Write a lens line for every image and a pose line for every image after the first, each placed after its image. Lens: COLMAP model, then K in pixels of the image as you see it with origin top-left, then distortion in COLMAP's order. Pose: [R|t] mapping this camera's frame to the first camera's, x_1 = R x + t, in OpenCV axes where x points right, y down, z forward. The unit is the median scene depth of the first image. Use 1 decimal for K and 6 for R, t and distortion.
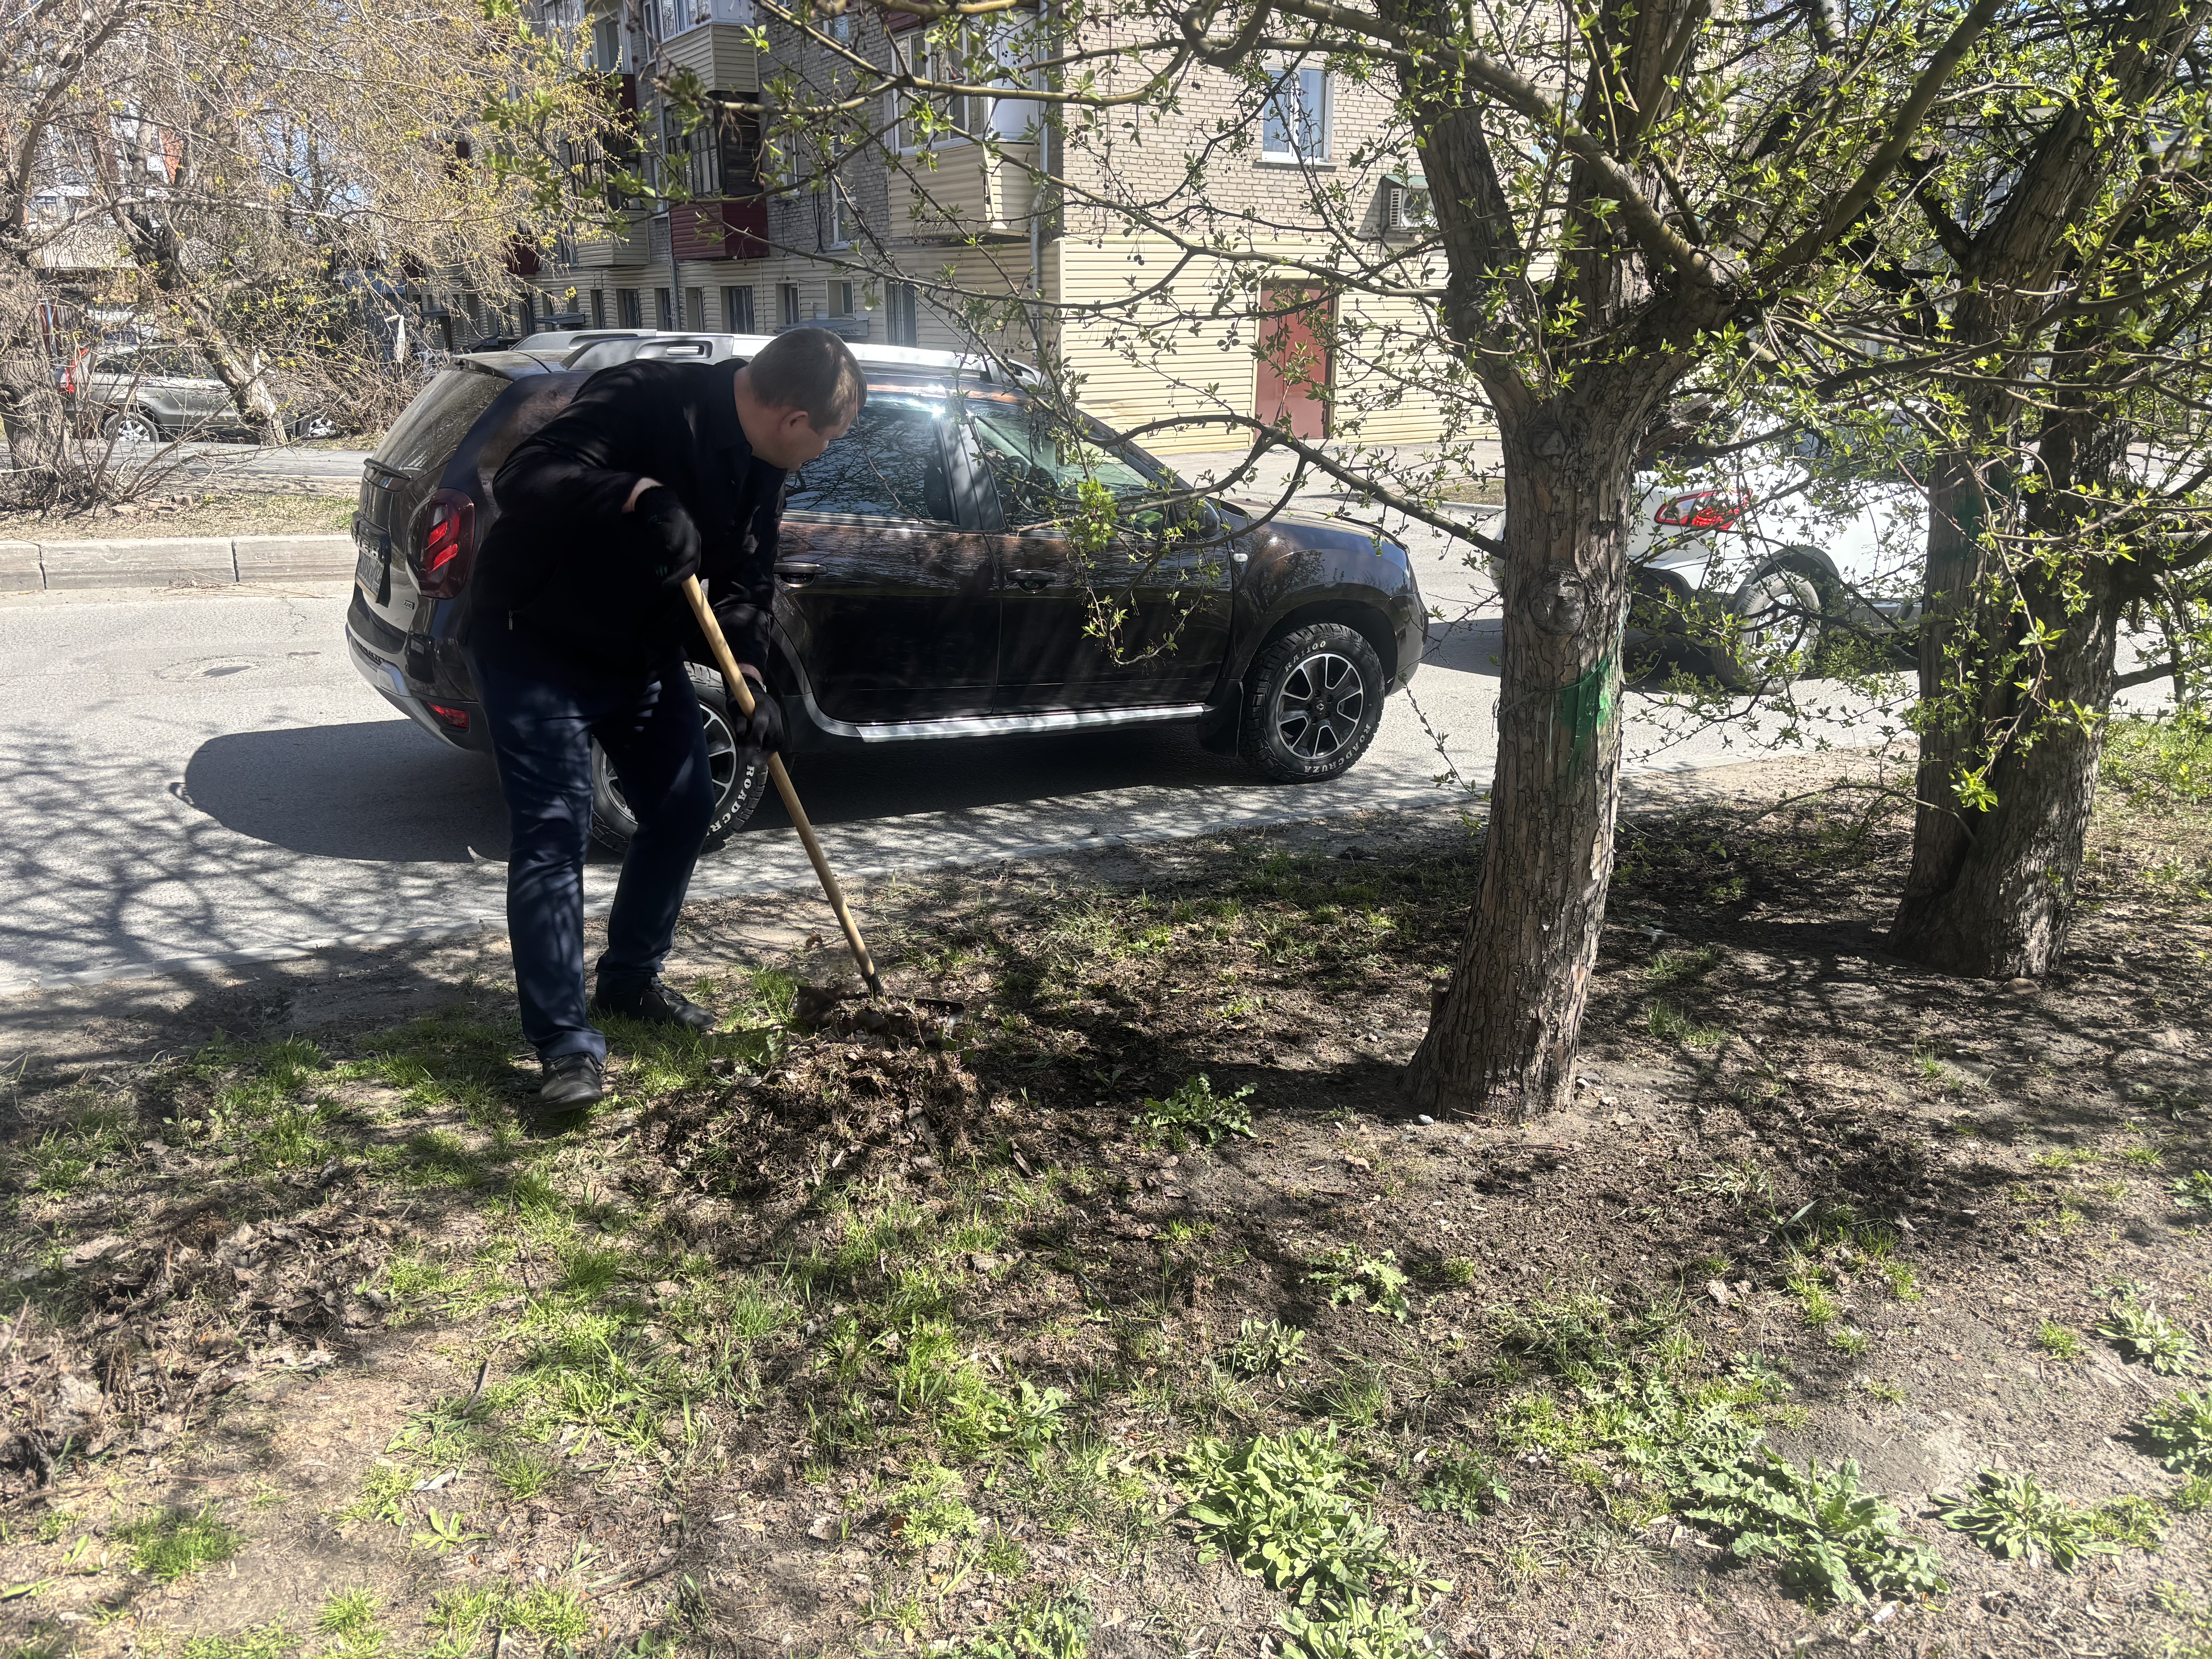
lens RADIAL K [[1711.2, 0, 1110.4], [0, 1711.2, 833.6], [0, 0, 1]] dist [0.041803, -0.053724]
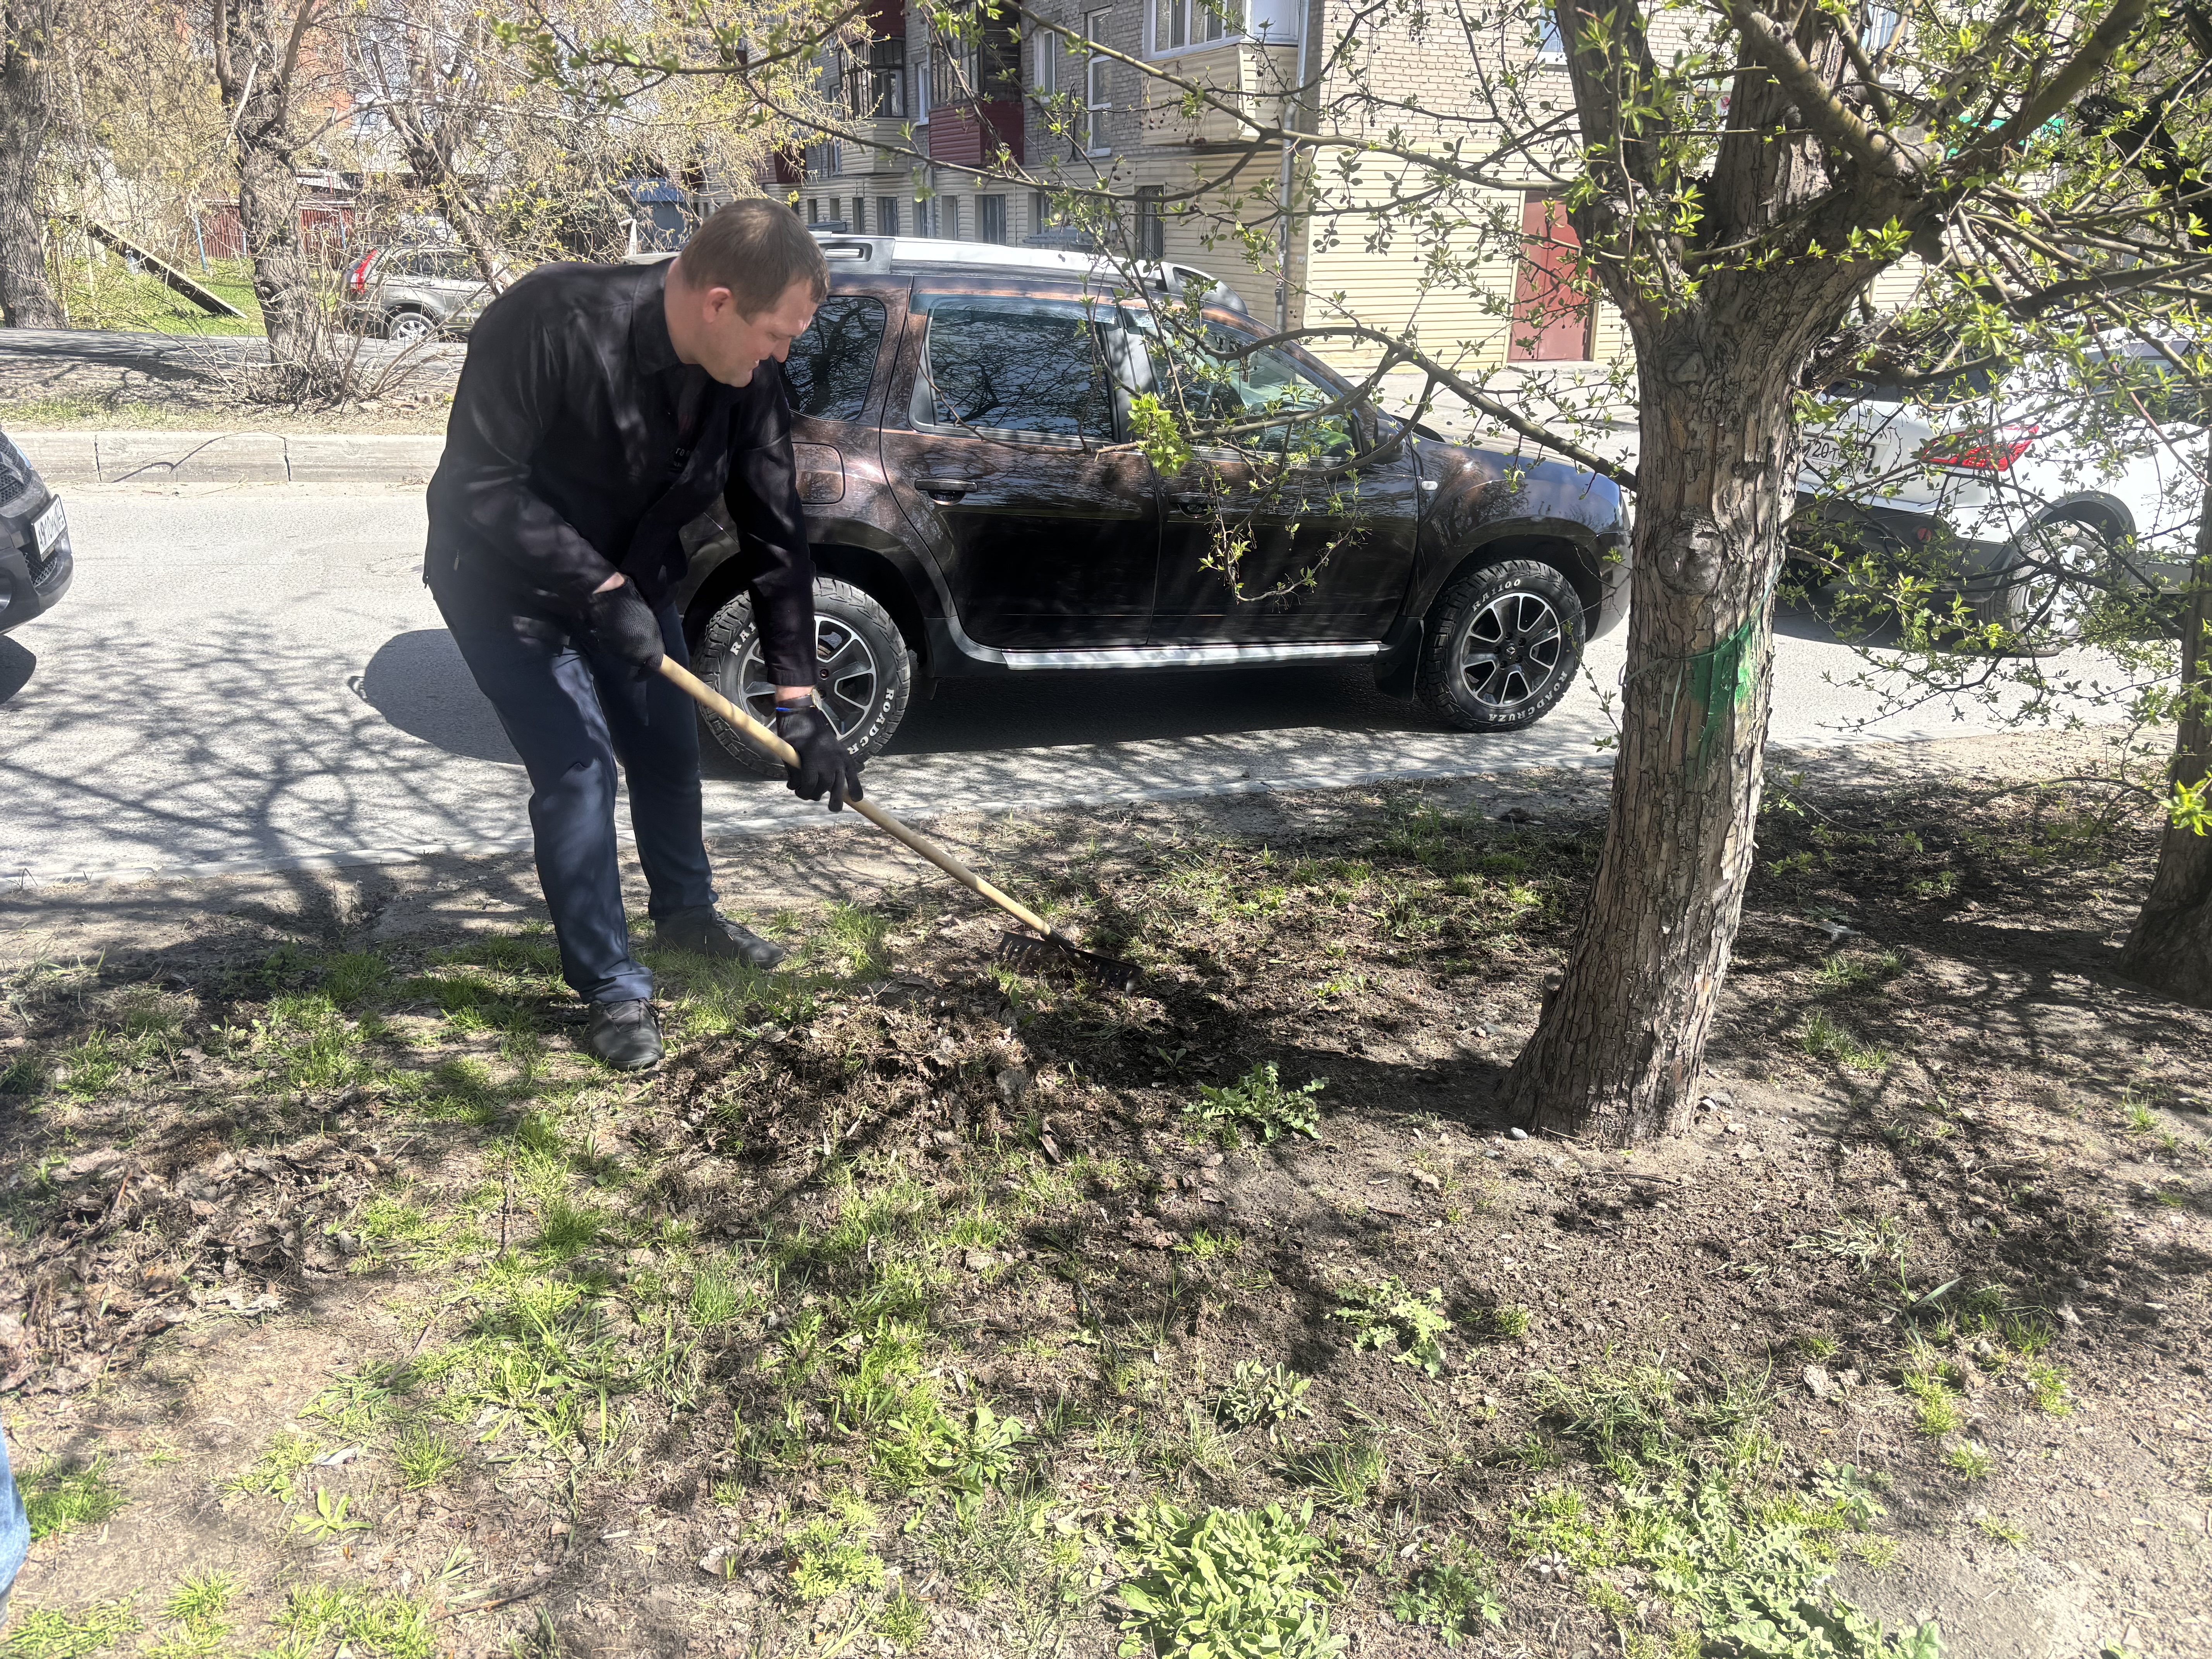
lens RADIAL K [[1711.2, 0, 1096.0], [0, 1711.2, 828.2], [0, 0, 1]] dist [0.041803, -0.053724]
pose [[0.987696, 0.059880, -0.144468, 0.093360], [-0.053604, 0.997458, 0.046950, -0.022557], [0.146913, -0.038629, 0.988395, 0.101295]]
